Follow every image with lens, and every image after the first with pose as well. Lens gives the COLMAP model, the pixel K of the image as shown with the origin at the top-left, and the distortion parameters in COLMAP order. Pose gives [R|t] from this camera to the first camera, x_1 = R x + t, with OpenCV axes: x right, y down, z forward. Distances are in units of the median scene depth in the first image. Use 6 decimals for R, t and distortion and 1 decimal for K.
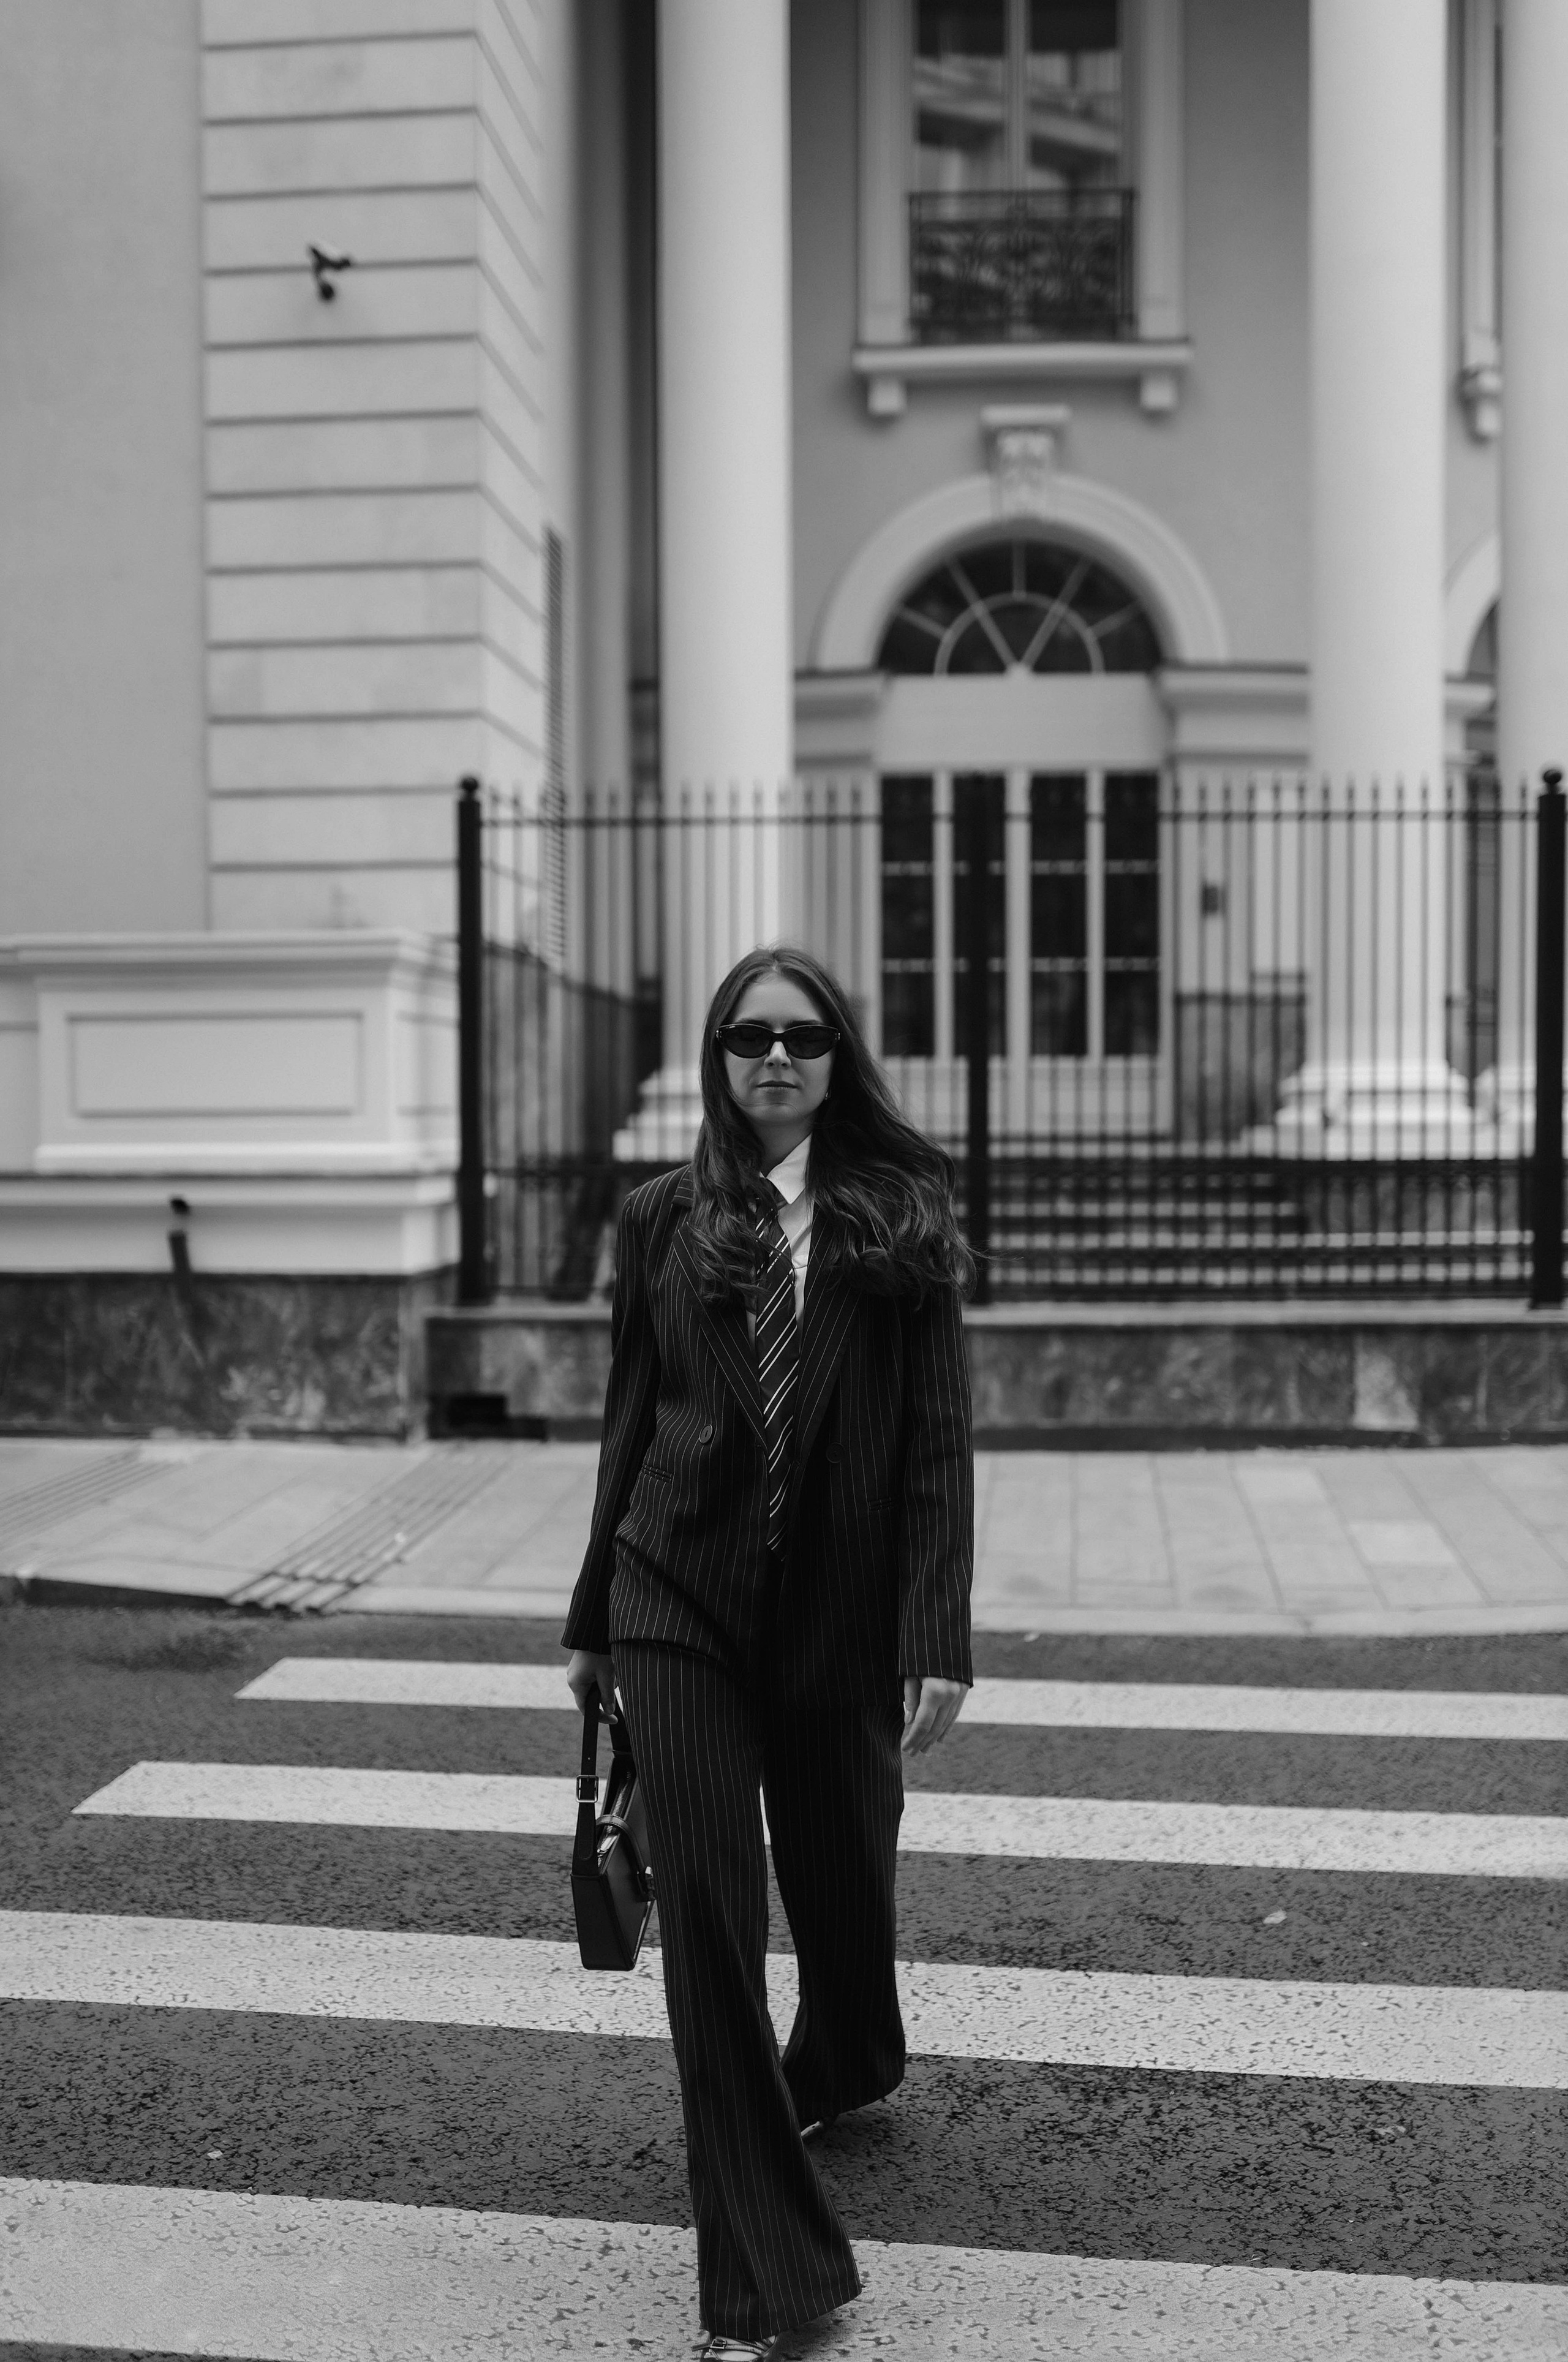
lens RADIAL K [[2311.3, 0, 774.4], [0, 2311.3, 1176.5], [0, 0, 1]] dist [0.024438, 0.000000]
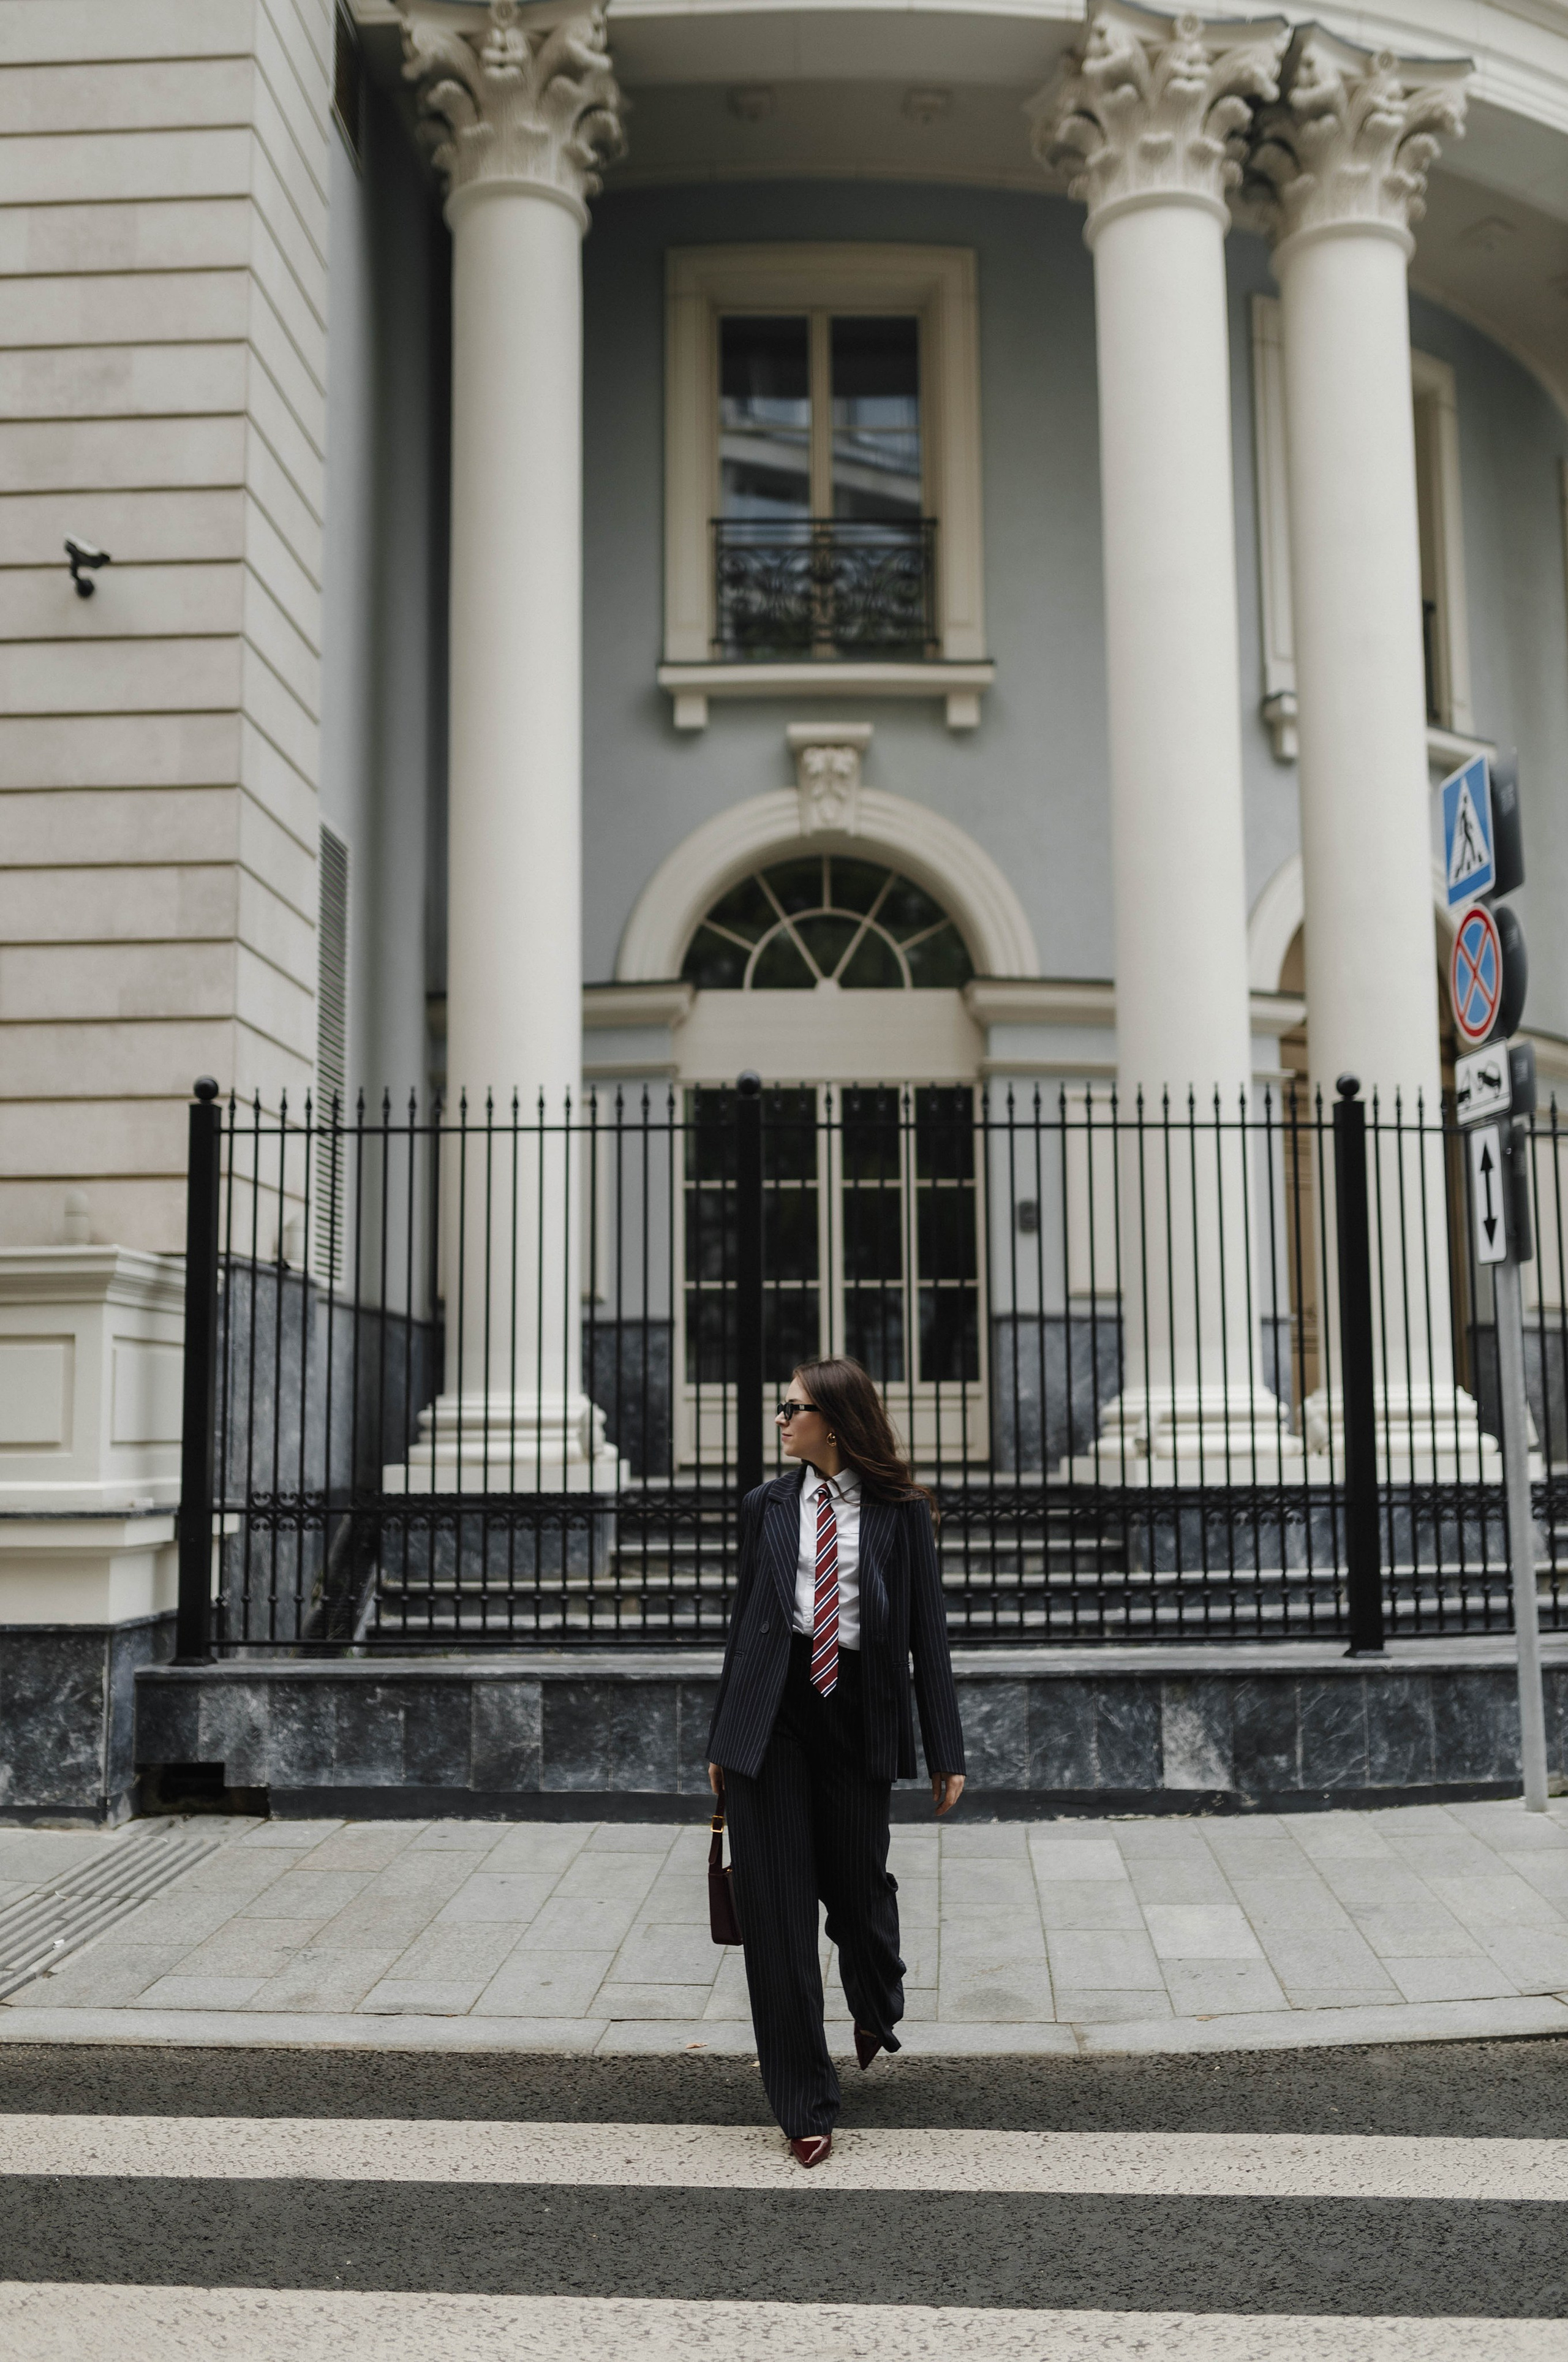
lens RADIAL K [[2311.3, 0, 783.3], [0, 2311.3, 1180.2], [0, 0, 1]] dist [0.024438, 0.000000]
pose [[0.998392, 0.002124, 0.056649, 0.042773], [0.005735, 0.990385, -0.138221, -0.003069], [-0.056398, 0.138324, 0.988780, 0.065978]]
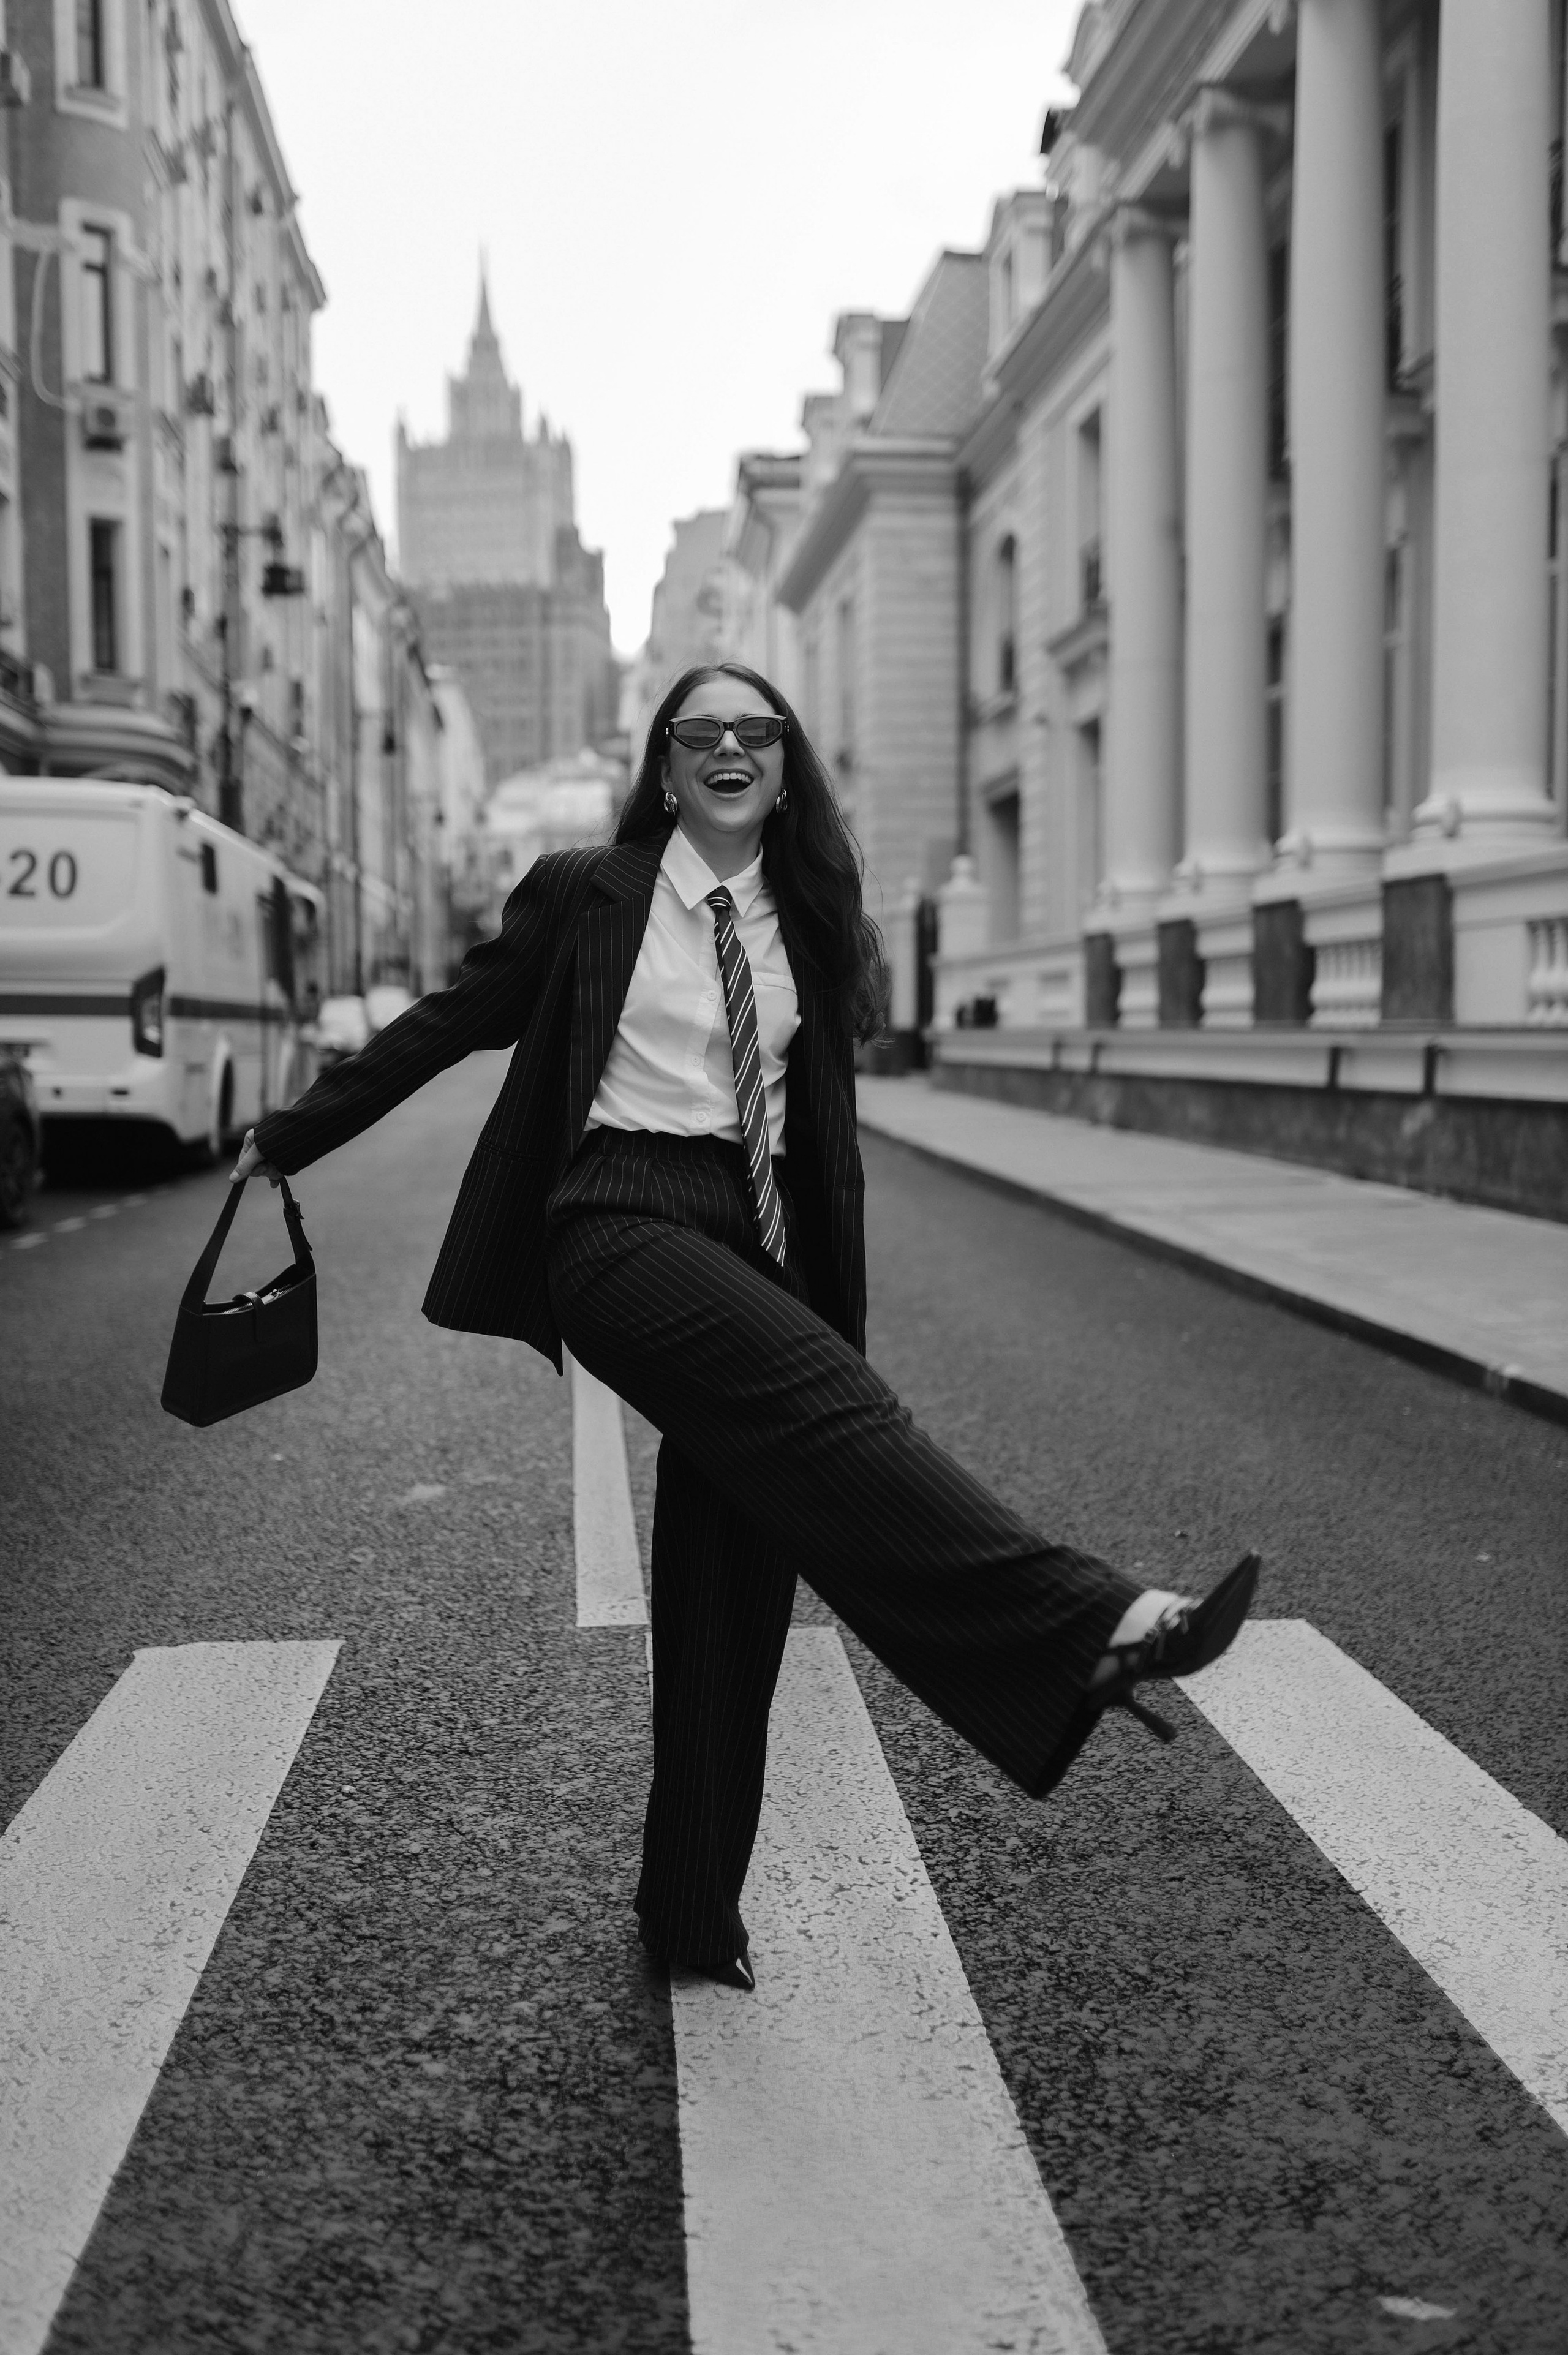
lens RADIAL K [[2304.6, 0, 768.4], [0, 2304.6, 1172.6], [0, 0, 1]] dist [0.024438, 0.000000]
pose [[0.181737, 0.054716, -0.981824, 0.283000], [-0.021818, 0.998429, 0.051603, 0.018137], [0.983105, 0.012044, 0.182645, 0.315282]]
